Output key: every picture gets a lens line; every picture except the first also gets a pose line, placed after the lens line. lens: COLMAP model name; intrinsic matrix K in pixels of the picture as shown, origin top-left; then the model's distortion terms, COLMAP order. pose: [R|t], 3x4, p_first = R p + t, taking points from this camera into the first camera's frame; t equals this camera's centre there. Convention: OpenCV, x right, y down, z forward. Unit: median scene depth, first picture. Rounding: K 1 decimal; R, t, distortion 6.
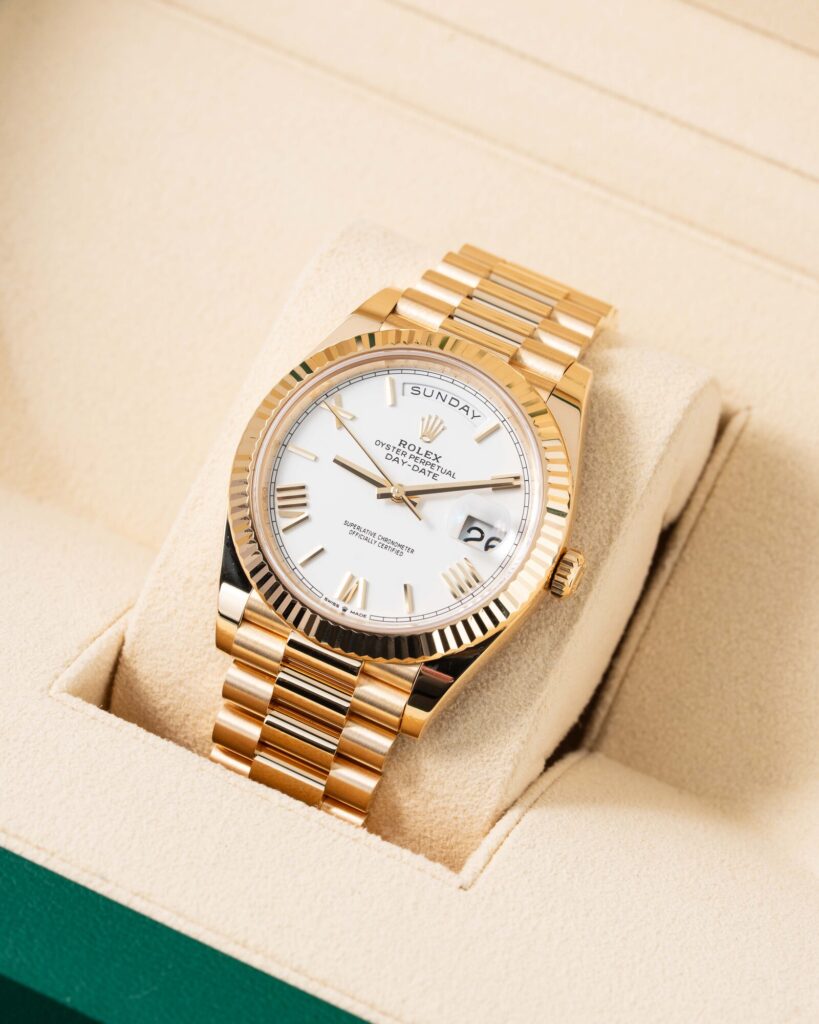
lens RADIAL K [[4556.7, 0, 409.5], [0, 4556.7, 512.0], [0, 0, 1]] dist [0.153321, -3.300093]
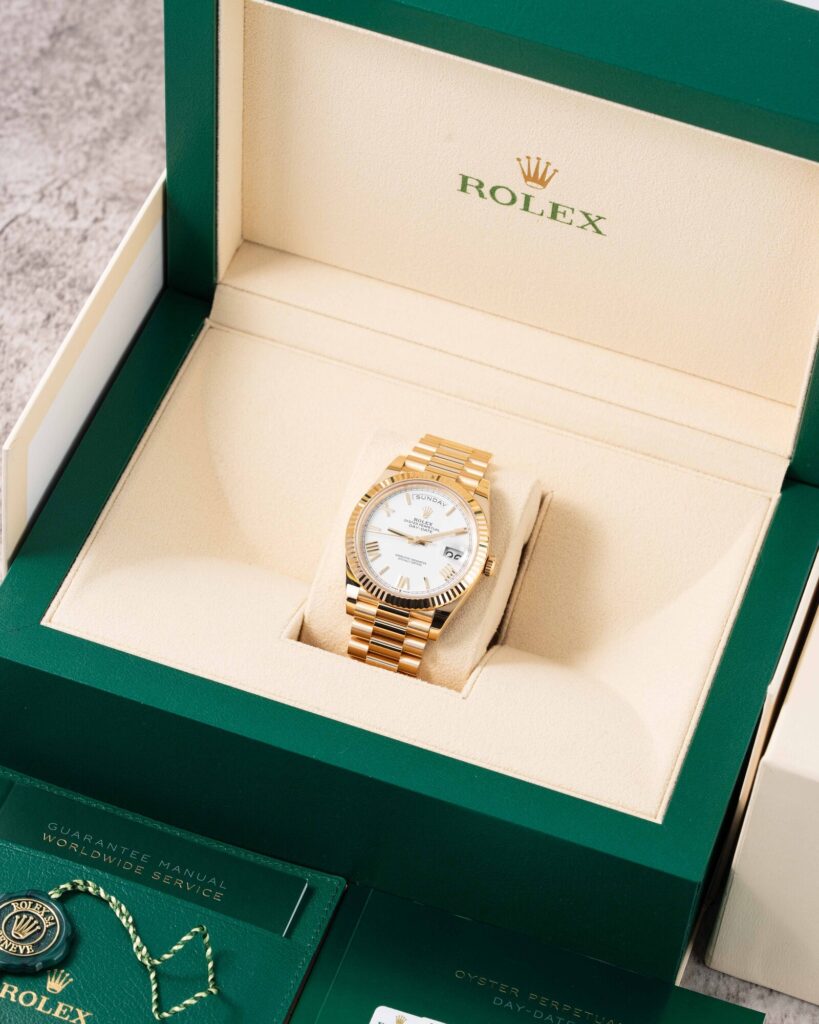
lens RADIAL K [[4556.7, 0, 409.5], [0, 4556.7, 512.0], [0, 0, 1]] dist [0.153321, -3.300093]
pose [[0.990770, -0.104915, 0.085829, -0.208668], [0.107952, 0.993656, -0.031529, 0.055784], [-0.081977, 0.040504, 0.995811, -1.374532]]
